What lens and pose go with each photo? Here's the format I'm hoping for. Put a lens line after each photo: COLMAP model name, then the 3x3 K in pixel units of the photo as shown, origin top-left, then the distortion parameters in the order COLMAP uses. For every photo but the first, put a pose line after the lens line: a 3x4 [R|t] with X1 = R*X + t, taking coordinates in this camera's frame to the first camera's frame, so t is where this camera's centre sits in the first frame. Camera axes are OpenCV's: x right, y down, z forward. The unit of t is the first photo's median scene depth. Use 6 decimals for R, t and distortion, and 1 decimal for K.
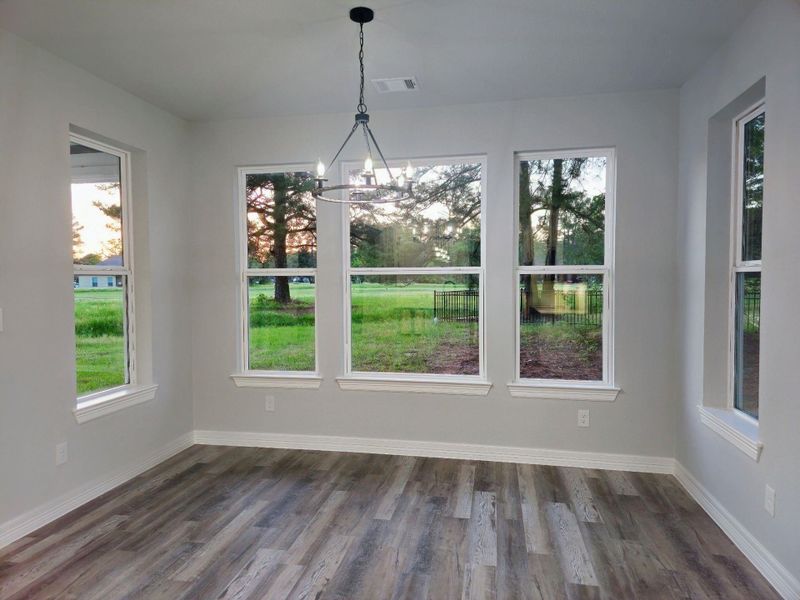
lens RADIAL K [[534.4, 0, 397.8], [0, 534.4, 301.6], [0, 0, 1]] dist [0.017666, -0.008194]
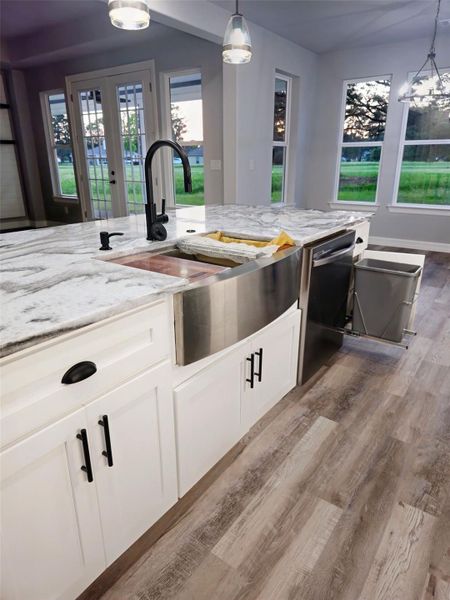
lens RADIAL K [[400.8, 0, 227.0], [0, 400.8, 299.8], [0, 0, 1]] dist [0.017666, -0.008194]
pose [[0.905899, 0.140113, -0.399645, -0.018480], [-0.017331, 0.955159, 0.295587, 0.058419], [0.423140, -0.260845, 0.867705, -0.556263]]
